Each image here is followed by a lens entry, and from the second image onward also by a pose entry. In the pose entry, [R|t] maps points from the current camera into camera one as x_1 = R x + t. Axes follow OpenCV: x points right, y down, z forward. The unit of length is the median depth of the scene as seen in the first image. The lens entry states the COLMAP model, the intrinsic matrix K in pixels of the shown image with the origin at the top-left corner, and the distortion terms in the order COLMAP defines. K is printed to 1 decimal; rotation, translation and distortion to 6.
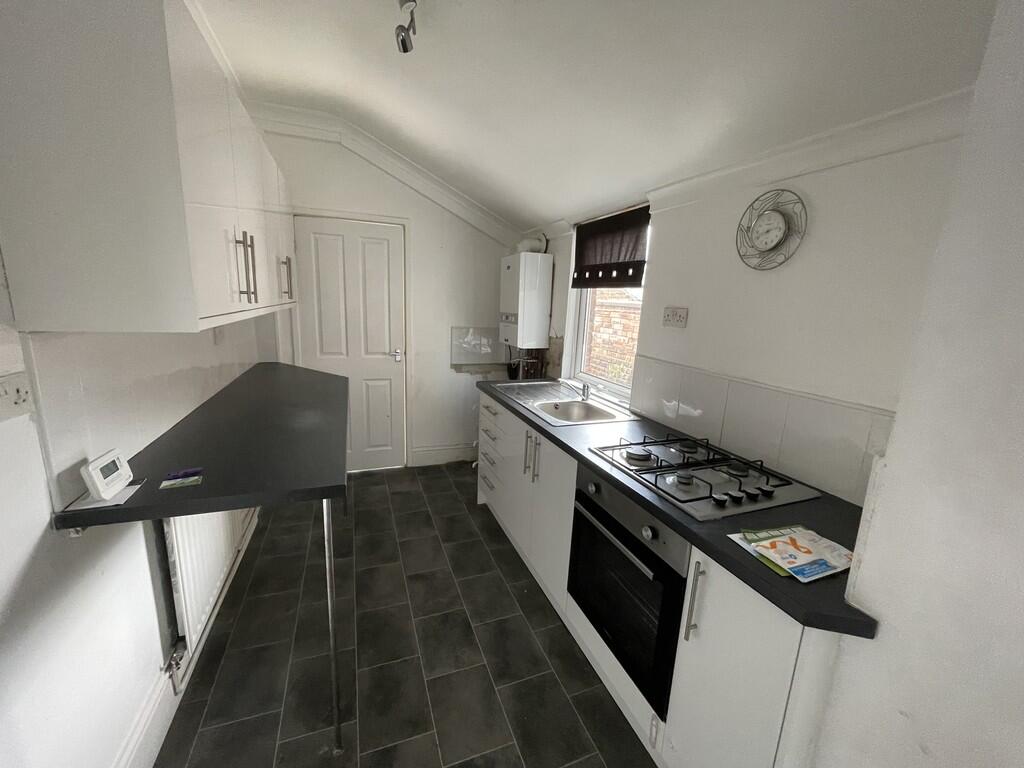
lens RADIAL K [[406.8, 0, 510.4], [0, 406.8, 381.8], [0, 0, 1]] dist [-0.000050, -0.000013]
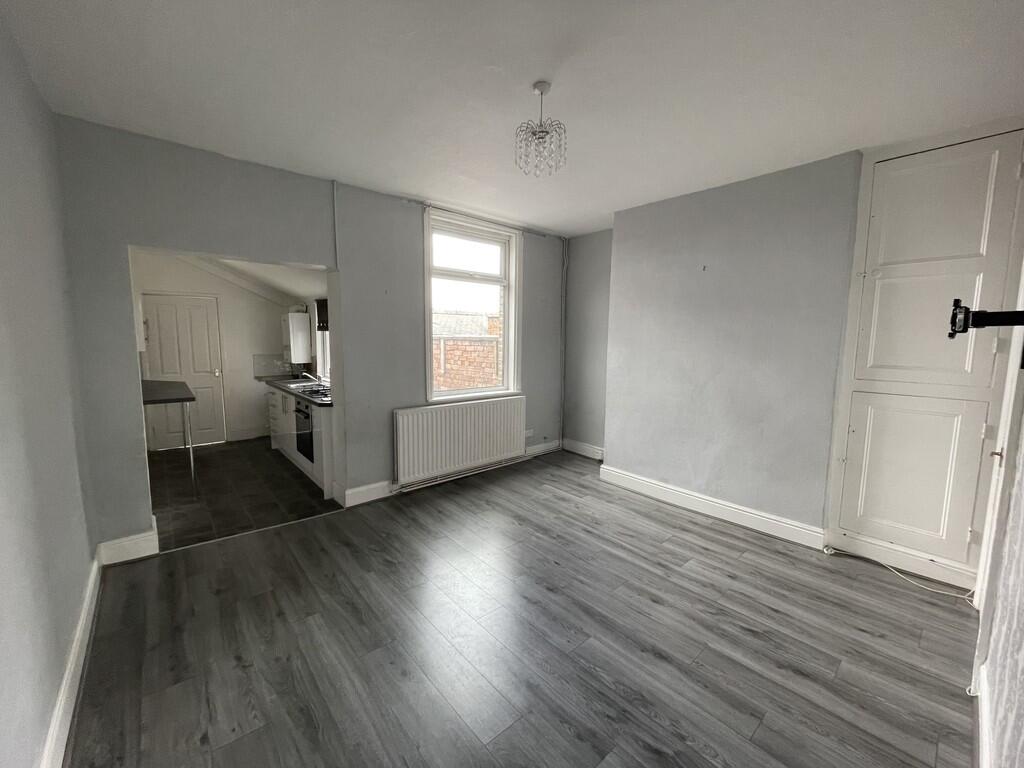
lens RADIAL K [[406.8, 0, 508.8], [0, 406.8, 385.1], [0, 0, 1]] dist [-0.000050, -0.000013]
pose [[0.941426, -0.070398, 0.329790, 0.325822], [0.096078, 0.993428, -0.062206, 0.223684], [-0.323244, 0.090248, 0.942002, -1.045315]]
